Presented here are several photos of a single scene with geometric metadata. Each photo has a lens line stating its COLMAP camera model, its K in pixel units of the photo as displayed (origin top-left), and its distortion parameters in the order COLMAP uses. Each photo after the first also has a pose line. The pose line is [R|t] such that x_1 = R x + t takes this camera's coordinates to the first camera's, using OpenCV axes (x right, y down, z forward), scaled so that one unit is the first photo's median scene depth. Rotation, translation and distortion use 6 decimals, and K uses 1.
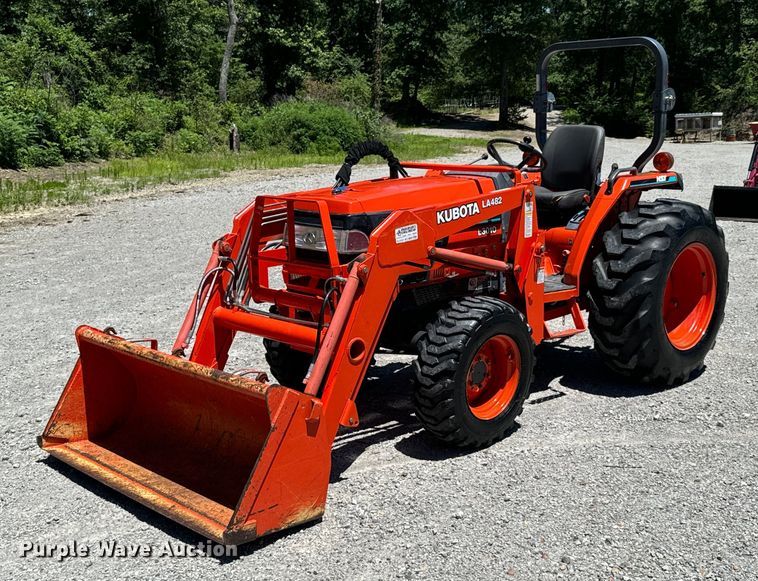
lens RADIAL K [[902.9, 0, 383.8], [0, 902.9, 293.7], [0, 0, 1]] dist [0.056943, 0.000000]
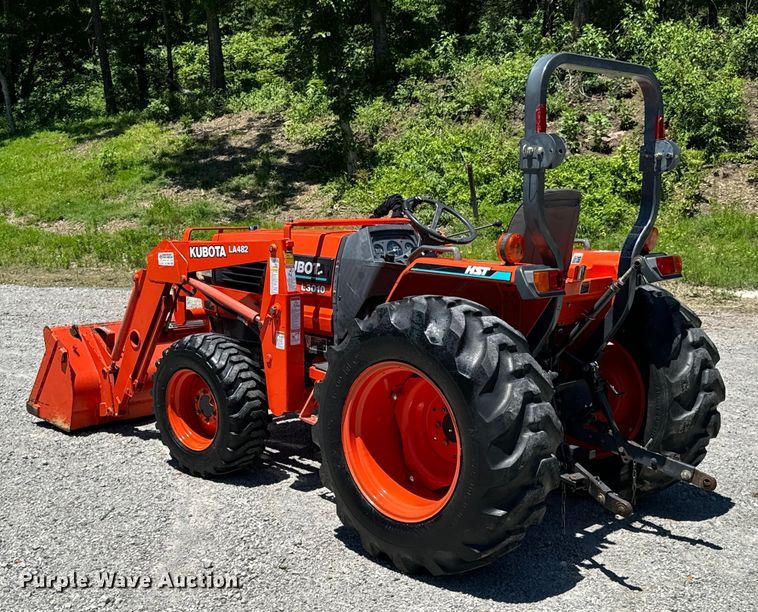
lens RADIAL K [[915.3, 0, 381.3], [0, 915.3, 303.3], [0, 0, 1]] dist [0.040993, 0.000000]
pose [[0.054310, 0.149537, -0.987263, 0.158426], [-0.216617, 0.966941, 0.134542, -0.029558], [0.974745, 0.206551, 0.084907, 0.147799]]
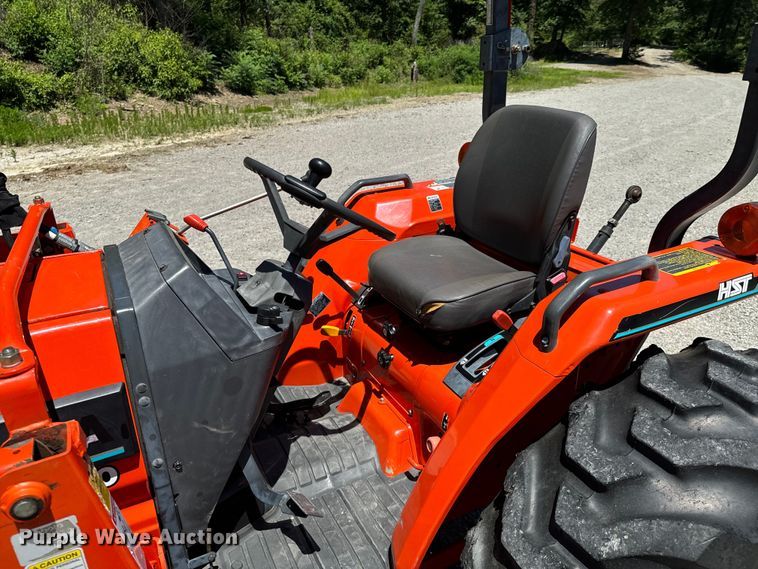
lens RADIAL K [[533.9, 0, 378.5], [0, 533.9, 269.5], [0, 0, 1]] dist [0.010164, -0.022419]
pose [[0.958417, 0.102450, -0.266347, 0.038482], [-0.050406, 0.979436, 0.195358, -0.027675], [0.280884, -0.173809, 0.943872, 0.129554]]
